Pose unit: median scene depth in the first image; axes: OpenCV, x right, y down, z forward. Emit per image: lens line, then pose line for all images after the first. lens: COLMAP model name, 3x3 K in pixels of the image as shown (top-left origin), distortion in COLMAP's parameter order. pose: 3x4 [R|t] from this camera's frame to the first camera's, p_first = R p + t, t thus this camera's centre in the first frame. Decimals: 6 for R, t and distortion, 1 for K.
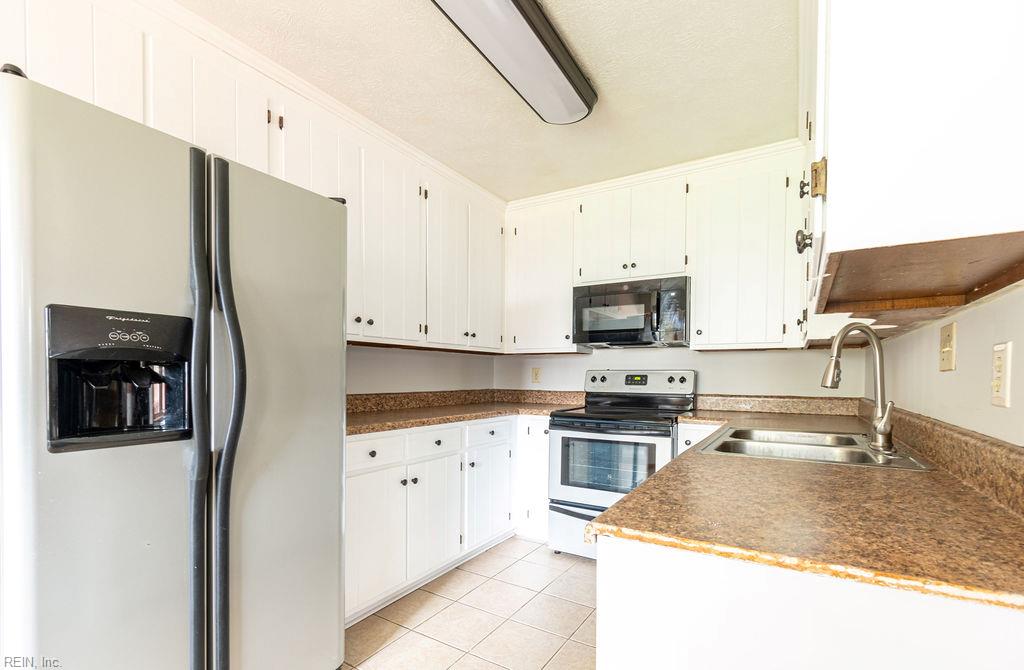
lens RADIAL K [[456.1, 0, 524.1], [0, 456.1, 382.3], [0, 0, 1]] dist [0.001756, 0.000191]
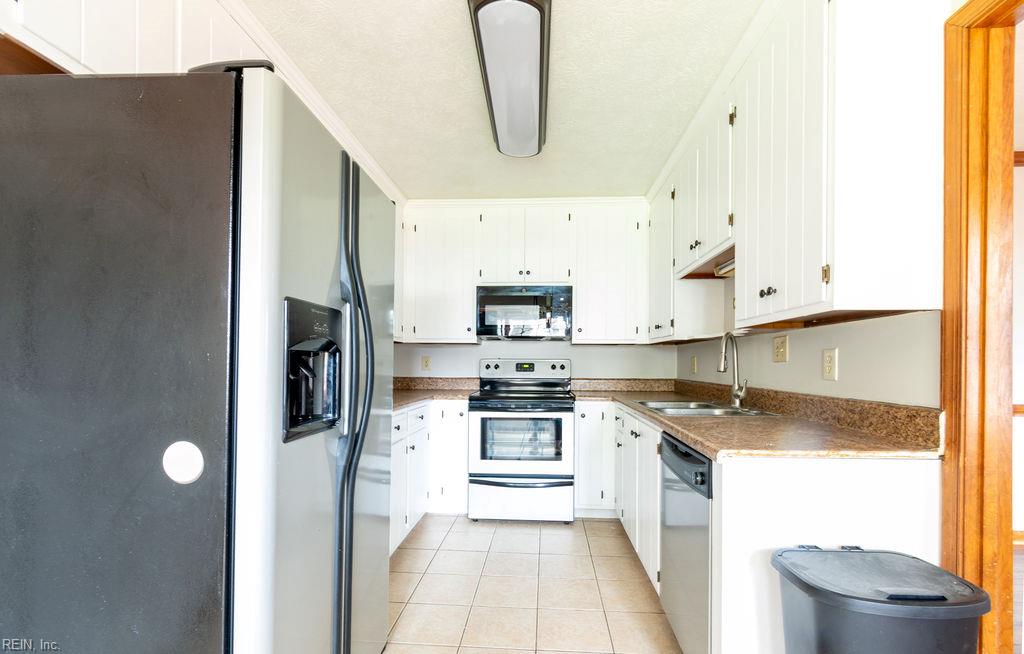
lens RADIAL K [[451.5, 0, 517.7], [0, 451.5, 361.6], [0, 0, 1]] dist [0.000895, -0.000025]
pose [[0.885584, 0.001615, 0.464477, -0.352438], [0.006219, 0.999863, -0.015335, -0.002244], [-0.464438, 0.016469, 0.885453, -0.044436]]
